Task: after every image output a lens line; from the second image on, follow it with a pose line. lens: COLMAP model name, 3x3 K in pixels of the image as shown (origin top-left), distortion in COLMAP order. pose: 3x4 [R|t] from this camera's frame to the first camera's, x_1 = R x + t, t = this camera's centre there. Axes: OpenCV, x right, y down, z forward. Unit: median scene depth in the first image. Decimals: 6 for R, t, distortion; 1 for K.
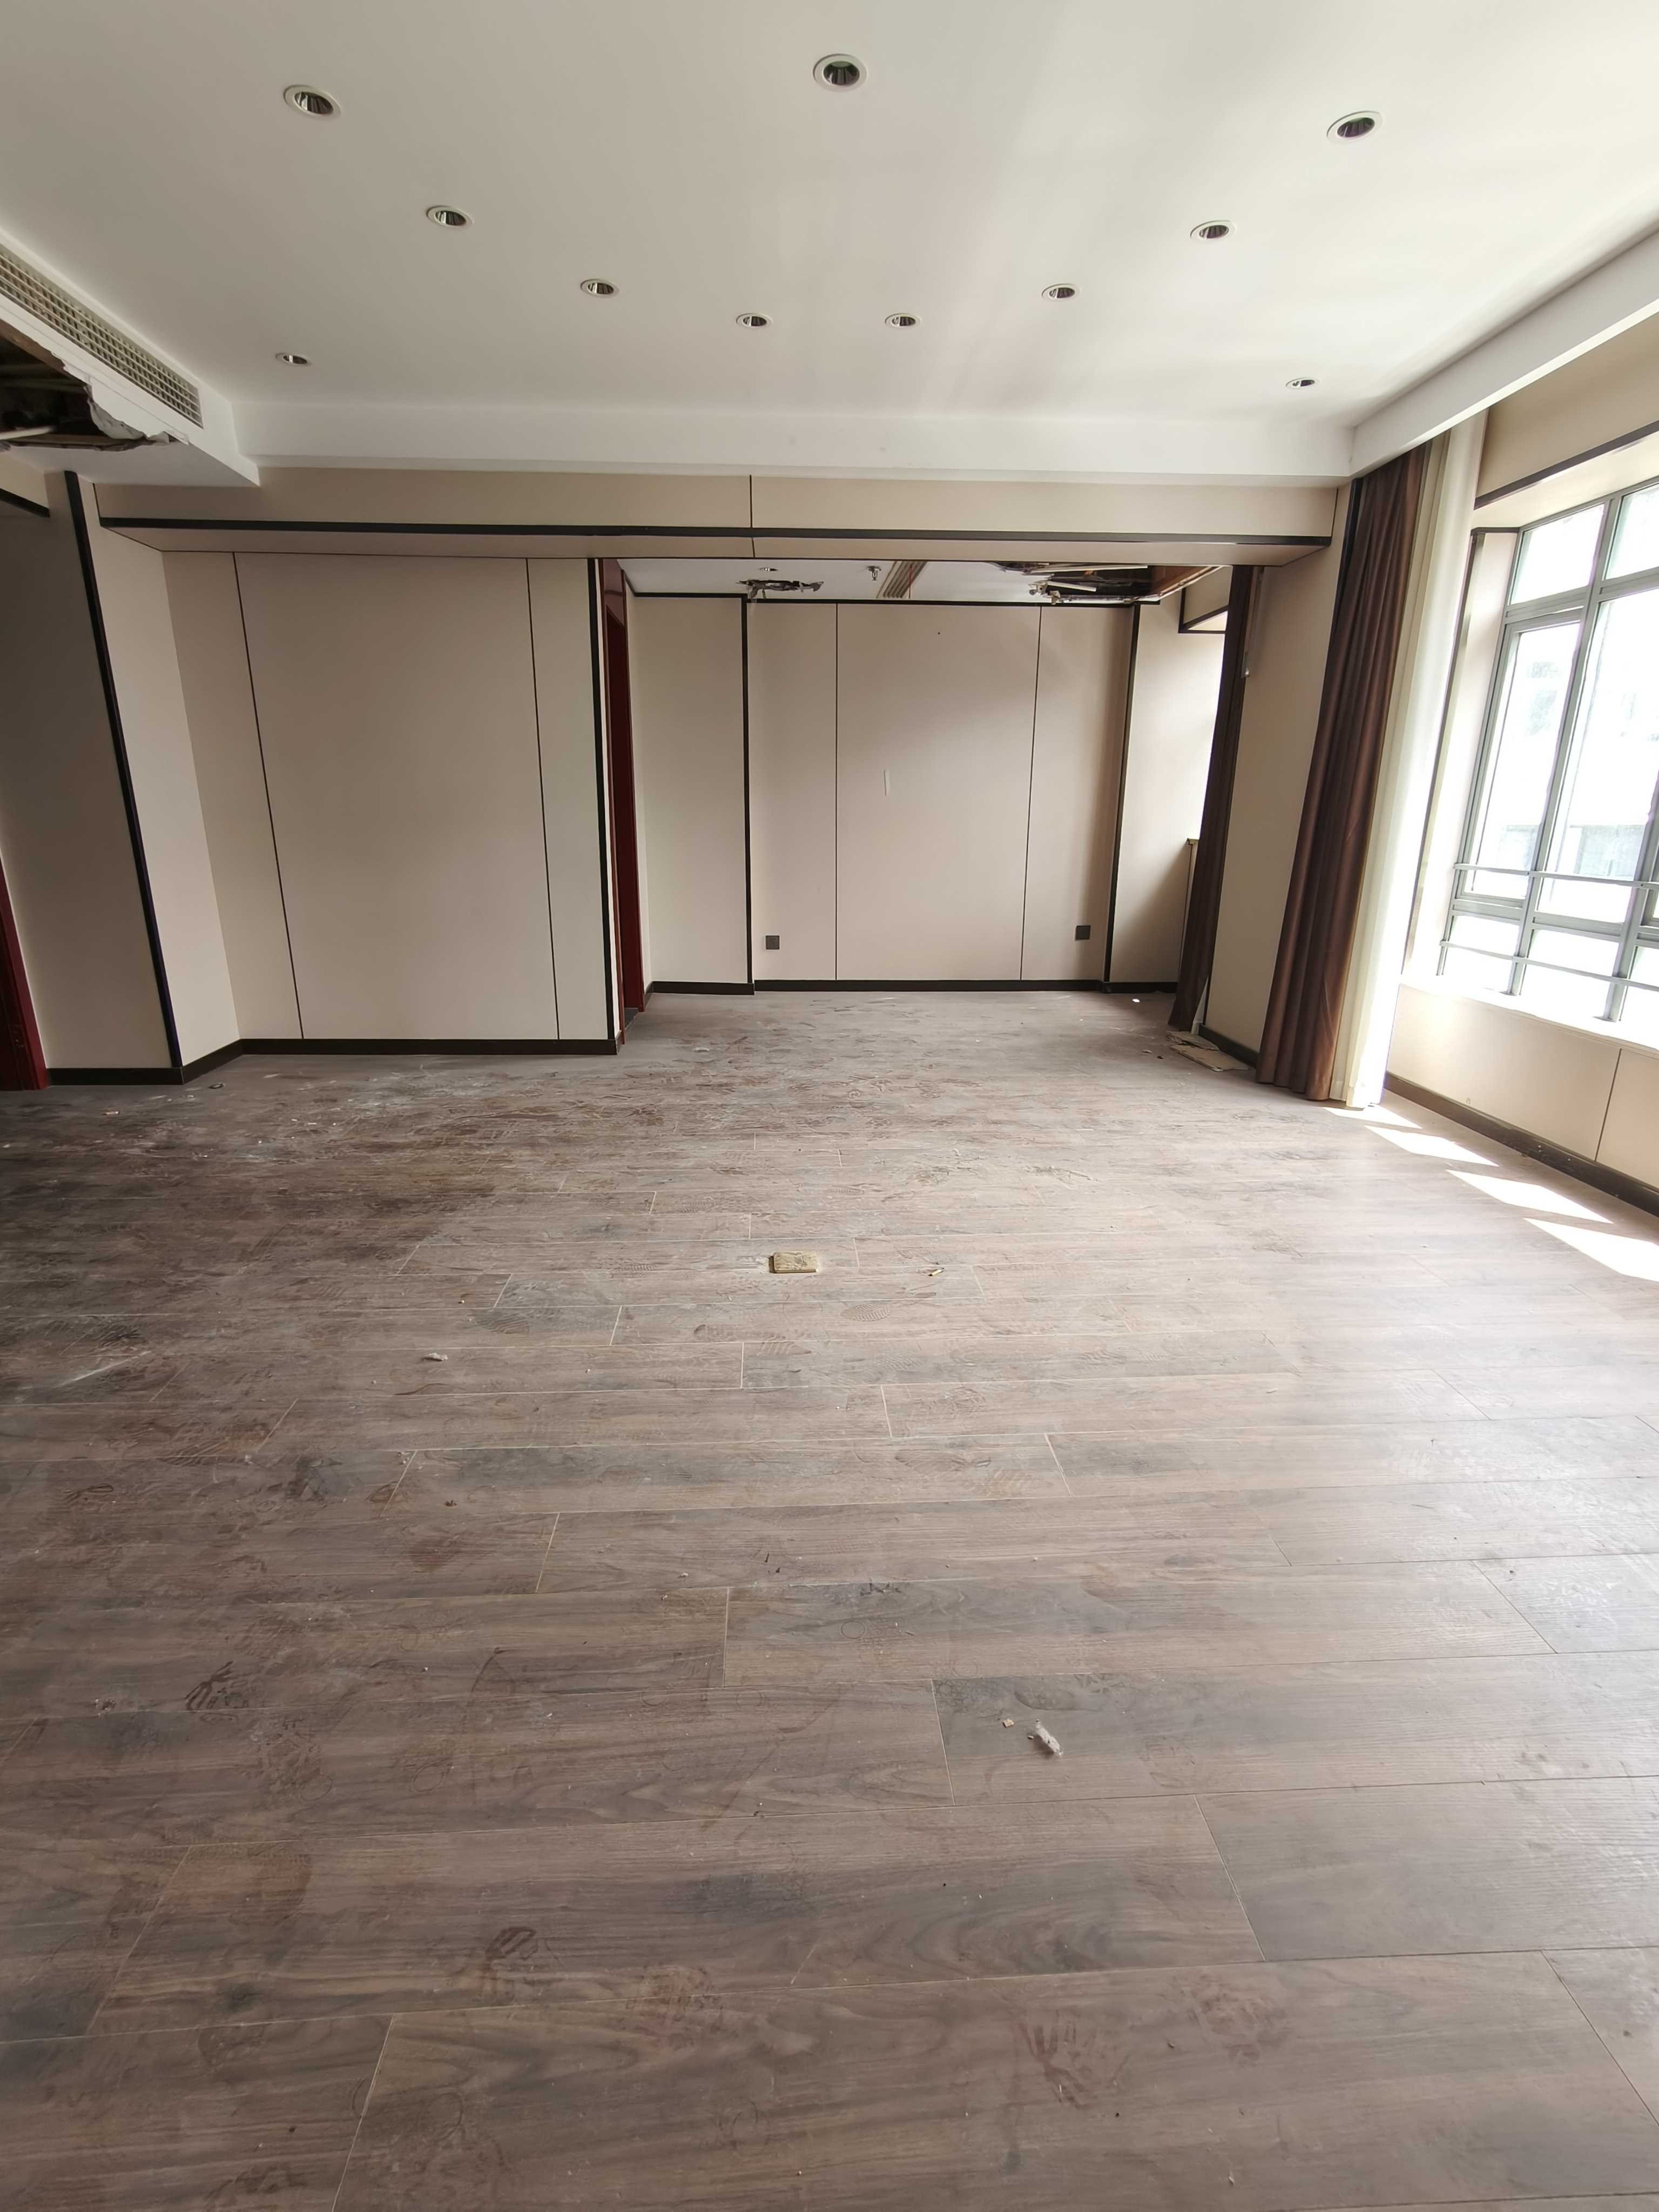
lens RADIAL K [[1026.8, 0, 821.8], [0, 1026.8, 1111.5], [0, 0, 1]] dist [0.001643, 0.000097]
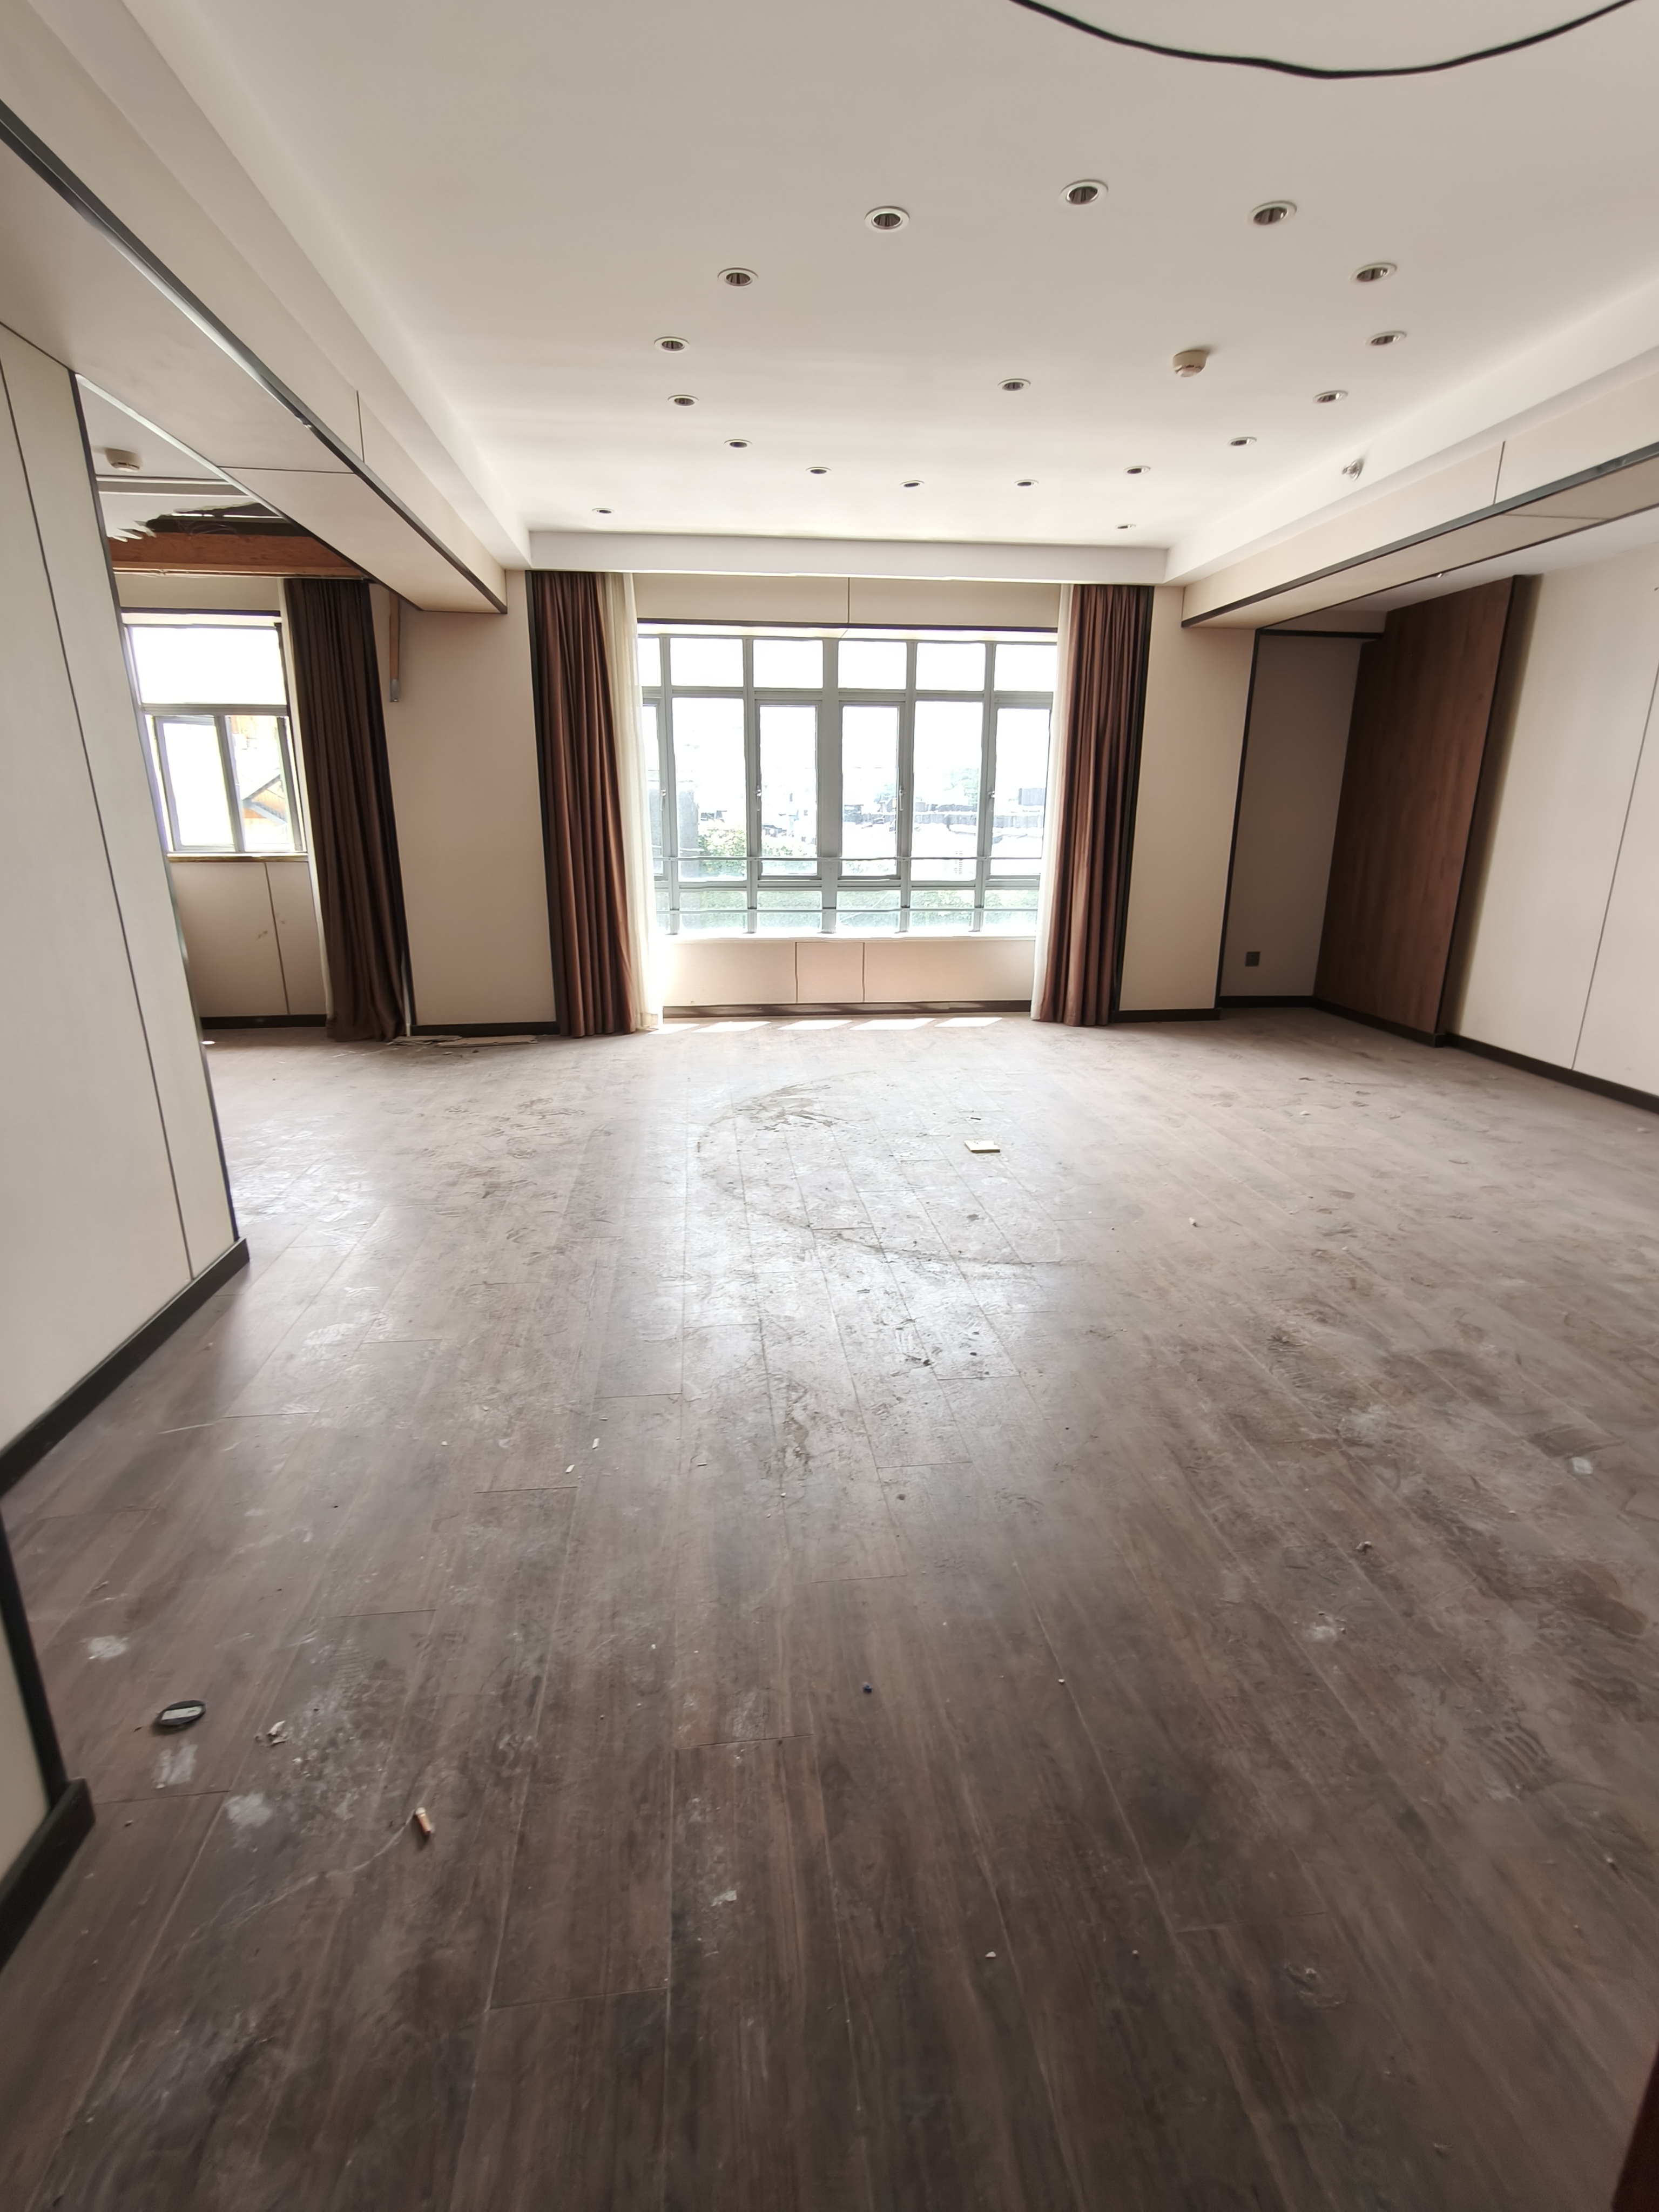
lens RADIAL K [[1026.8, 0, 821.8], [0, 1026.8, 1111.5], [0, 0, 1]] dist [0.001643, 0.000097]
pose [[-0.058486, -0.290708, 0.955023, -1.778302], [0.284369, 0.912174, 0.295080, -0.499353], [-0.956929, 0.288837, 0.029319, 1.507171]]
